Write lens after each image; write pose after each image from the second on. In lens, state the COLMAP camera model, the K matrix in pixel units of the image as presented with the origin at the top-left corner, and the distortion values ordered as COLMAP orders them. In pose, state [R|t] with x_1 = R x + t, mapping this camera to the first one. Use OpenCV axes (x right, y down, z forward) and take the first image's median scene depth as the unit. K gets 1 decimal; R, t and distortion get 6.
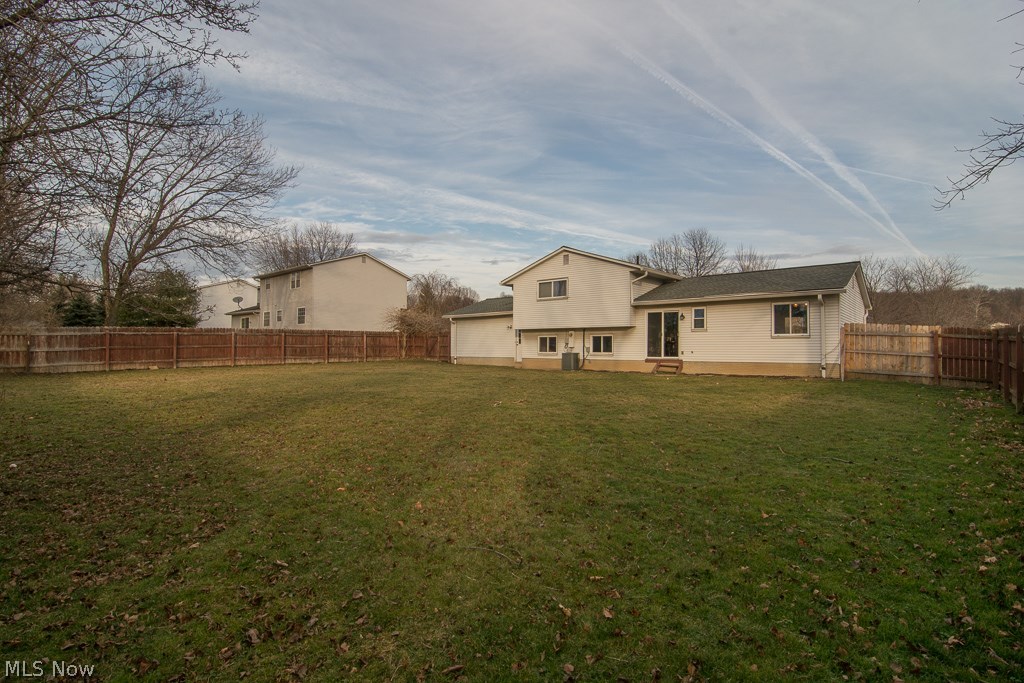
lens RADIAL K [[496.0, 0, 512.0], [0, 496.0, 341.5], [0, 0, 1]] dist [-0.002047, -0.000484]
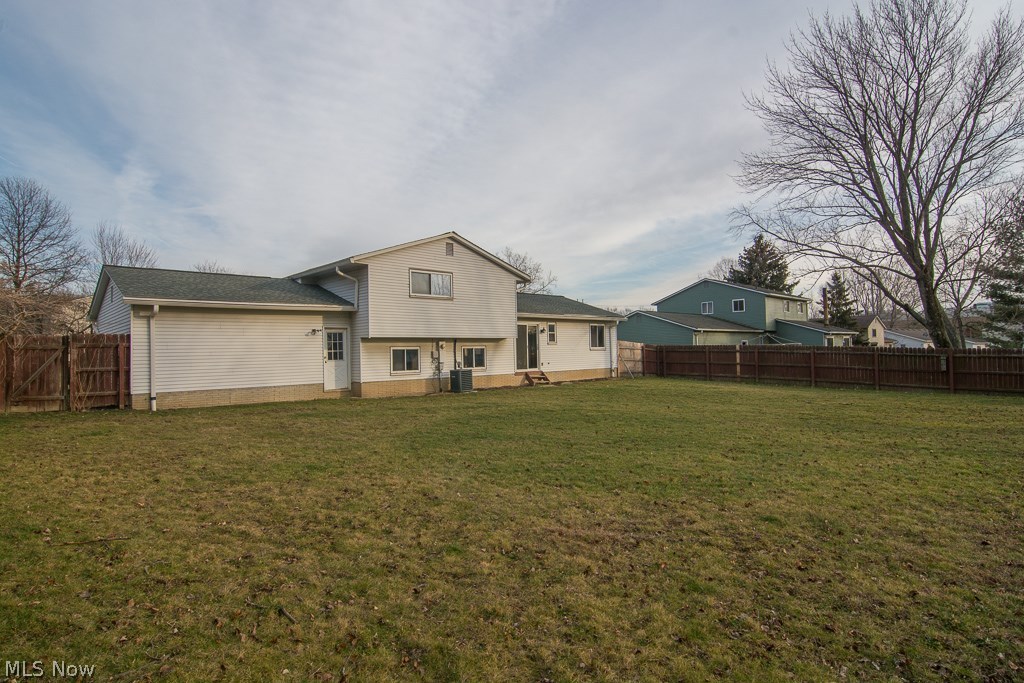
lens RADIAL K [[555.2, 0, 512.0], [0, 555.2, 341.5], [0, 0, 1]] dist [0.000846, -0.020801]
pose [[0.091816, 0.020658, 0.995562, -0.791168], [0.014657, 0.999648, -0.022095, -0.000795], [-0.995668, 0.016620, 0.091481, 0.879431]]
